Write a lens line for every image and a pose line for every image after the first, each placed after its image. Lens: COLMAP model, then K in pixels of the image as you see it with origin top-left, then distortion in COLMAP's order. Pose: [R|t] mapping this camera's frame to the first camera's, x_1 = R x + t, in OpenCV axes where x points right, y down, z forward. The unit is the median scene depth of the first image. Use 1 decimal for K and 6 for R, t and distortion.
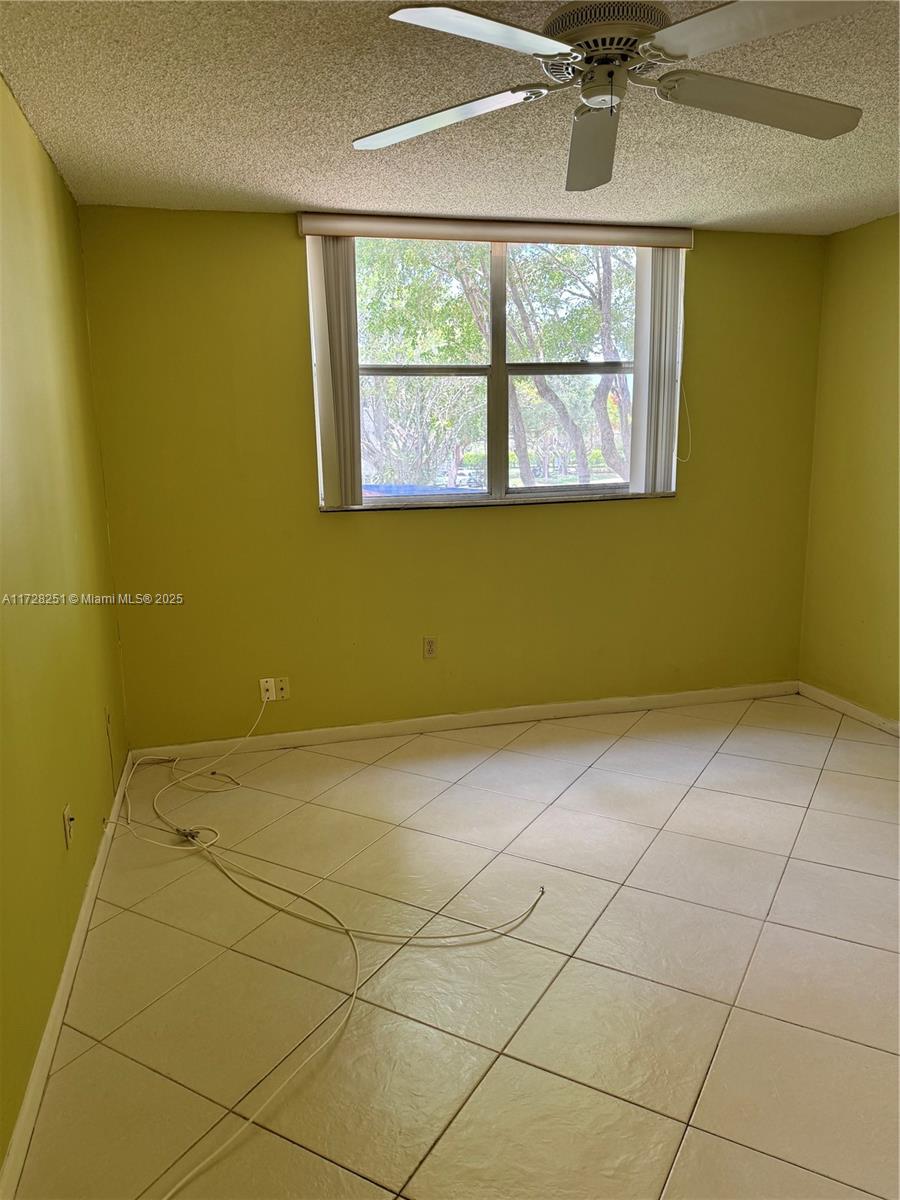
lens RADIAL K [[833.3, 0, 442.7], [0, 833.3, 597.0], [0, 0, 1]] dist [0.079435, -0.100799]
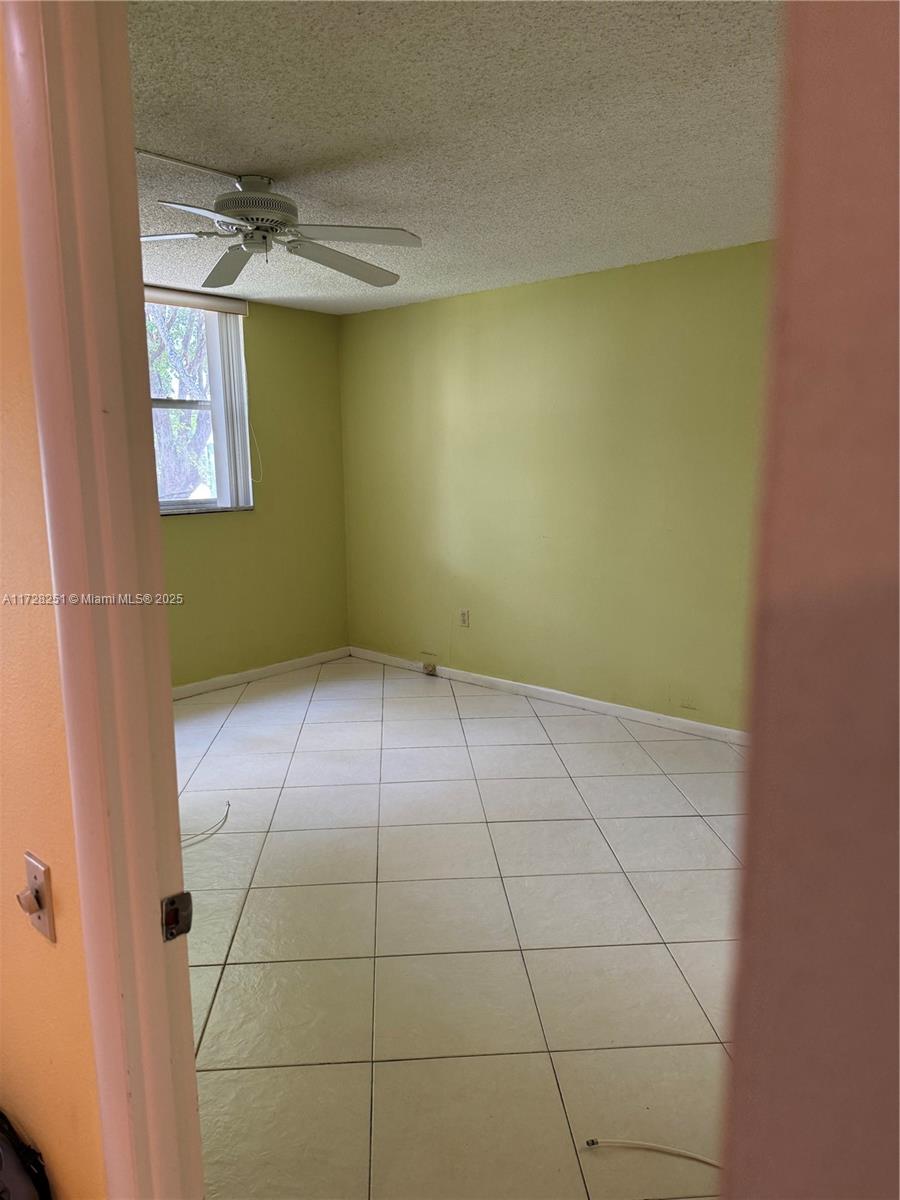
lens RADIAL K [[833.3, 0, 442.7], [0, 833.3, 597.0], [0, 0, 1]] dist [0.079435, -0.100799]
pose [[0.829283, -0.087711, 0.551902, -0.197450], [0.100482, 0.994913, 0.007133, 0.031634], [-0.549721, 0.049541, 0.833878, -0.202154]]
